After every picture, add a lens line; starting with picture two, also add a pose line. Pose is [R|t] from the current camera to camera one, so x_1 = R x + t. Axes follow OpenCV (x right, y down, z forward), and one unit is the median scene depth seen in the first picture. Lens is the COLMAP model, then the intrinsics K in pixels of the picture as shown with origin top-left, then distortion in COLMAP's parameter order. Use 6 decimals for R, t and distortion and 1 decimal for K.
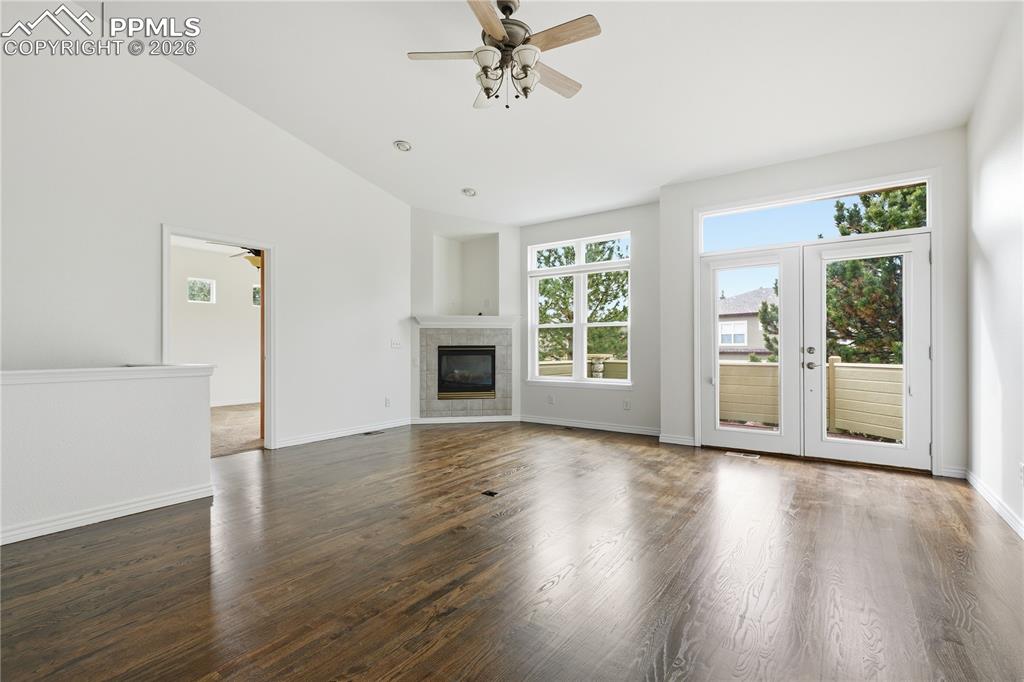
lens RADIAL K [[469.3, 0, 495.3], [0, 469.3, 348.3], [0, 0, 1]] dist [0.007076, 0.000916]
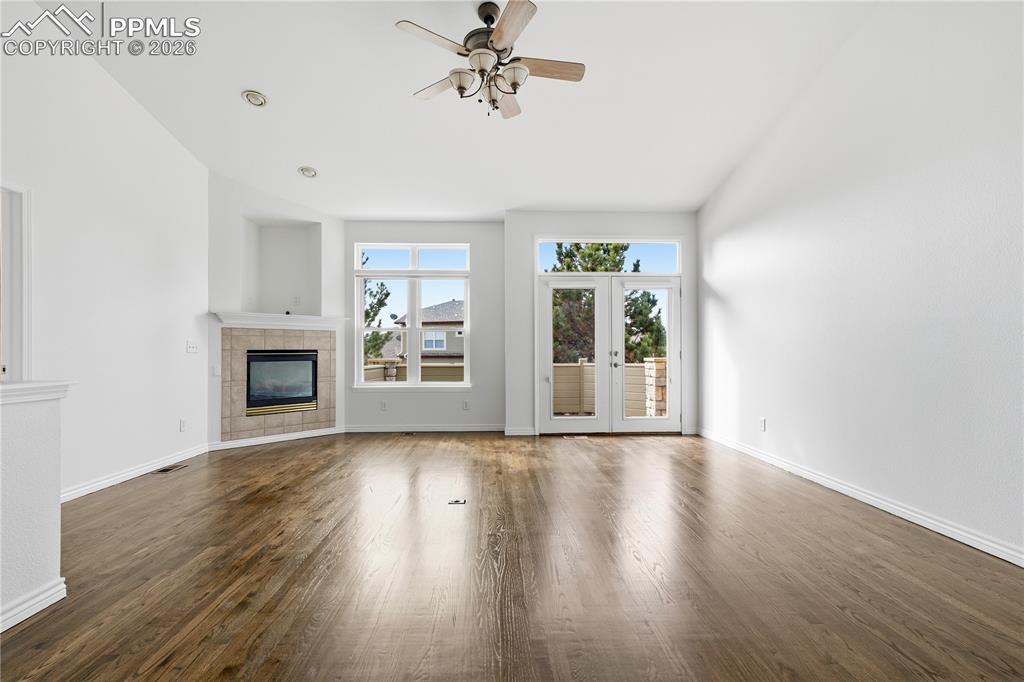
lens RADIAL K [[469.3, 0, 507.9], [0, 469.3, 349.6], [0, 0, 1]] dist [0.007076, 0.000916]
pose [[0.784617, 0.001869, 0.619978, -0.271450], [0.002005, 0.999983, -0.005553, -0.000530], [-0.619977, 0.005600, 0.784600, 0.086612]]
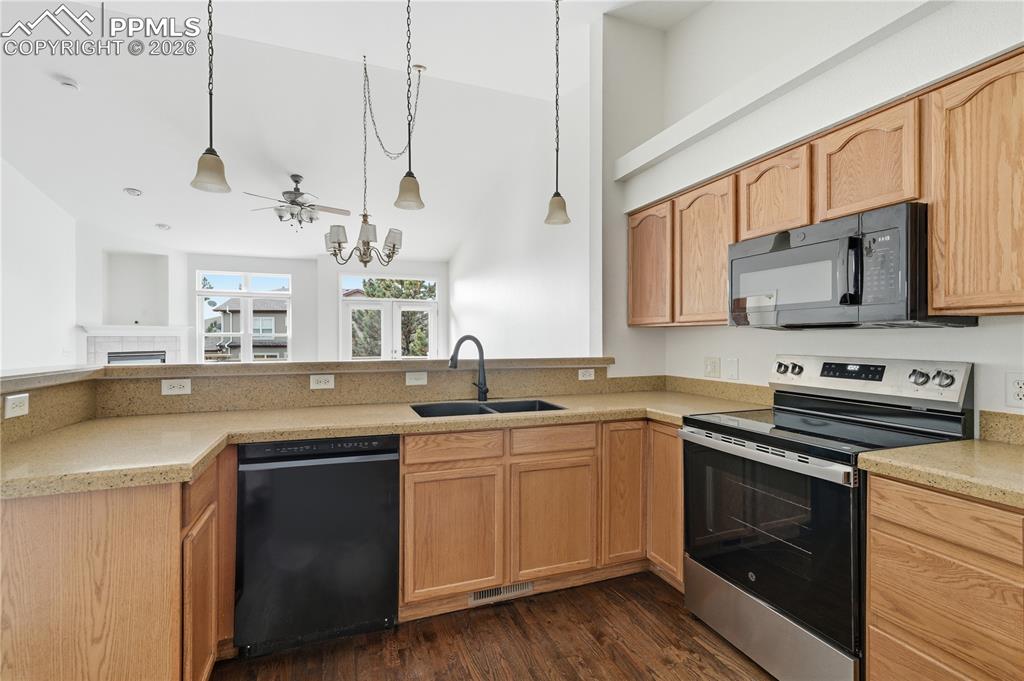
lens RADIAL K [[469.3, 0, 515.5], [0, 469.3, 339.5], [0, 0, 1]] dist [0.007076, 0.000916]
pose [[0.531848, -0.005064, 0.846824, -0.544565], [0.004478, 0.999985, 0.003168, -0.034505], [-0.846828, 0.002108, 0.531863, -0.381065]]
